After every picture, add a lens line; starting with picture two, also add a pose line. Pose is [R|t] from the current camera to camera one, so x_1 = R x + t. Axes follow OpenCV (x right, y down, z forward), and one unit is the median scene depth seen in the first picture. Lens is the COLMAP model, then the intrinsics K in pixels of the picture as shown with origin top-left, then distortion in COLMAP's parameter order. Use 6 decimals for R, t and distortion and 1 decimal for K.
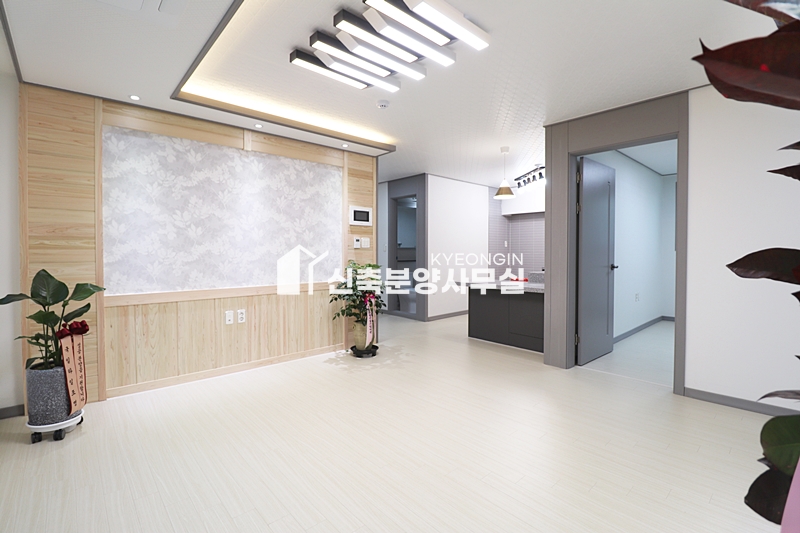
lens RADIAL K [[368.0, 0, 401.0], [0, 368.0, 261.0], [0, 0, 1]] dist [-0.000399, -0.013944]
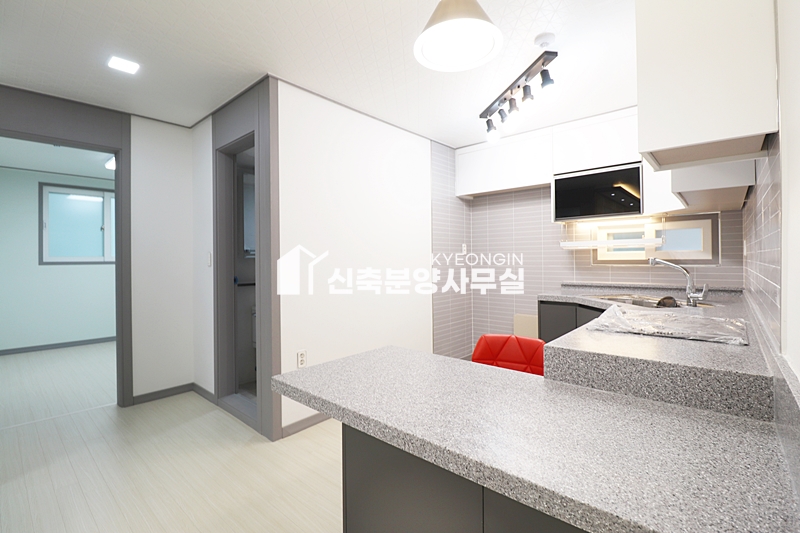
lens RADIAL K [[373.6, 0, 402.0], [0, 373.6, 260.9], [0, 0, 1]] dist [-0.001314, -0.013853]
pose [[0.993979, -0.008889, 0.109210, 0.284994], [0.011215, 0.999723, -0.020708, -0.040393], [-0.108996, 0.021808, 0.993803, 0.990594]]
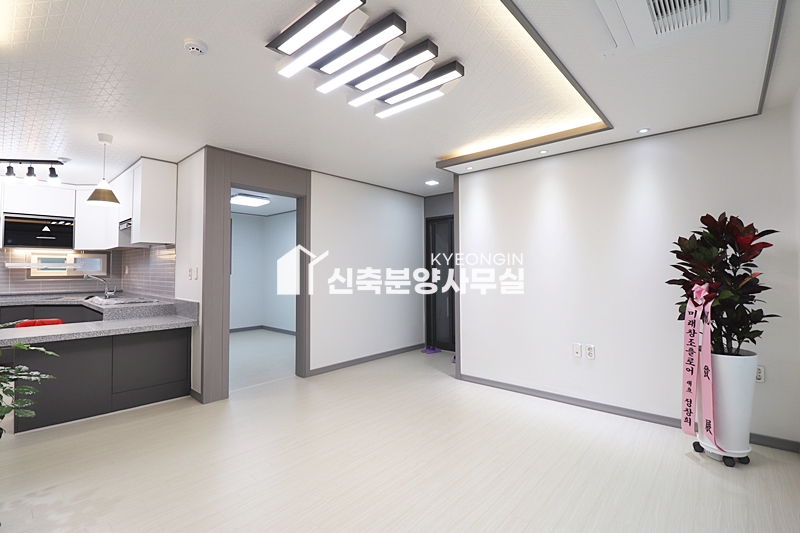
lens RADIAL K [[373.6, 0, 402.0], [0, 373.6, 260.9], [0, 0, 1]] dist [-0.001314, -0.013853]
pose [[-0.104369, 0.028019, 0.994144, -0.627322], [0.029911, 0.999239, -0.025023, -0.038443], [-0.994089, 0.027124, -0.105127, 0.661277]]
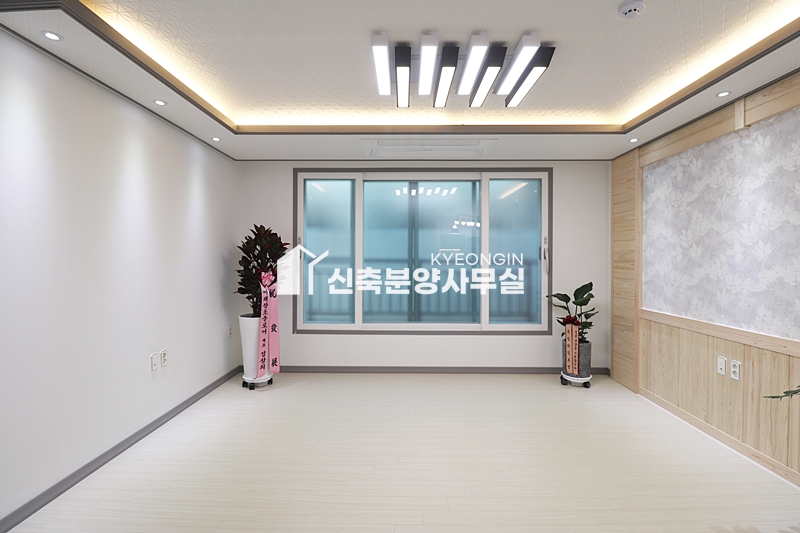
lens RADIAL K [[373.6, 0, 402.0], [0, 373.6, 260.9], [0, 0, 1]] dist [-0.001314, -0.013853]
pose [[-0.682106, 0.001201, -0.731253, 0.512511], [-0.022386, 0.999496, 0.022522, -0.058758], [0.730911, 0.031732, -0.681735, 1.023213]]
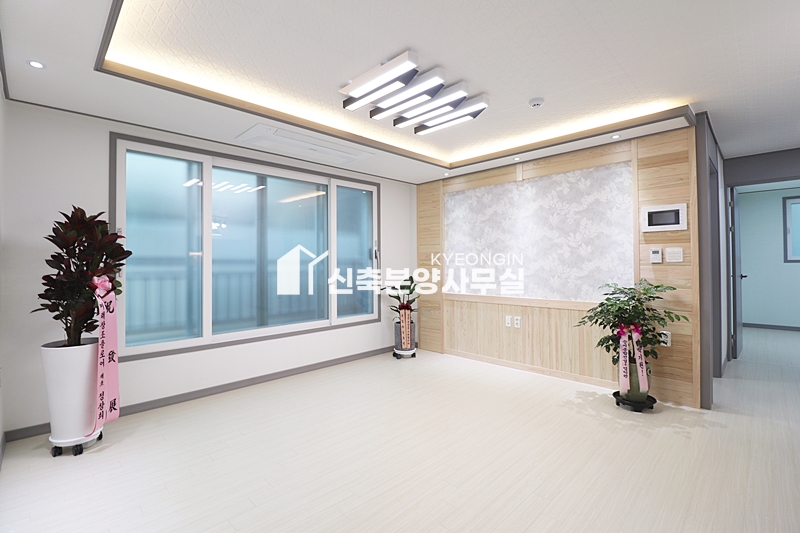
lens RADIAL K [[368.0, 0, 401.0], [0, 368.0, 261.0], [0, 0, 1]] dist [-0.000399, -0.013944]
pose [[0.047292, -0.008258, -0.998847, 0.735837], [-0.017581, 0.999804, -0.009098, -0.028719], [0.998726, 0.017991, 0.047138, 0.578089]]
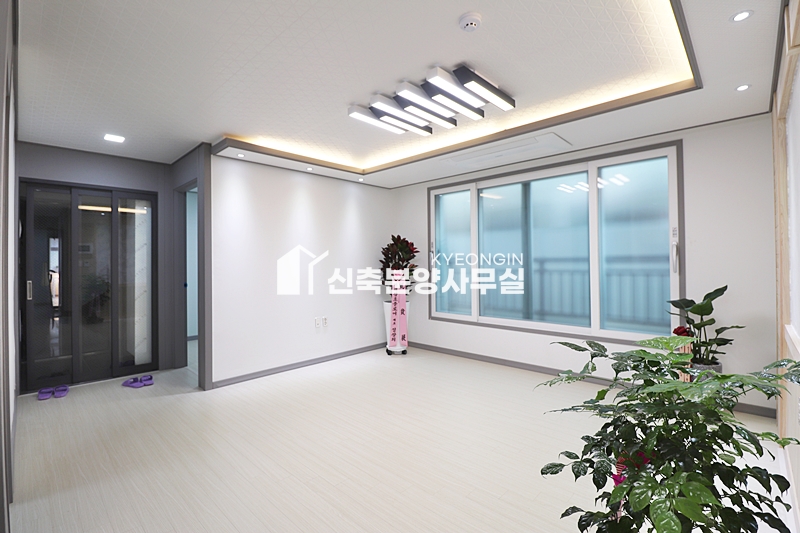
lens RADIAL K [[368.0, 0, 401.0], [0, 368.0, 261.0], [0, 0, 1]] dist [-0.000399, -0.013944]
pose [[-0.997562, 0.009110, -0.069184, 0.089573], [0.007531, 0.999706, 0.023050, -0.060252], [0.069373, 0.022473, -0.997338, 1.421662]]
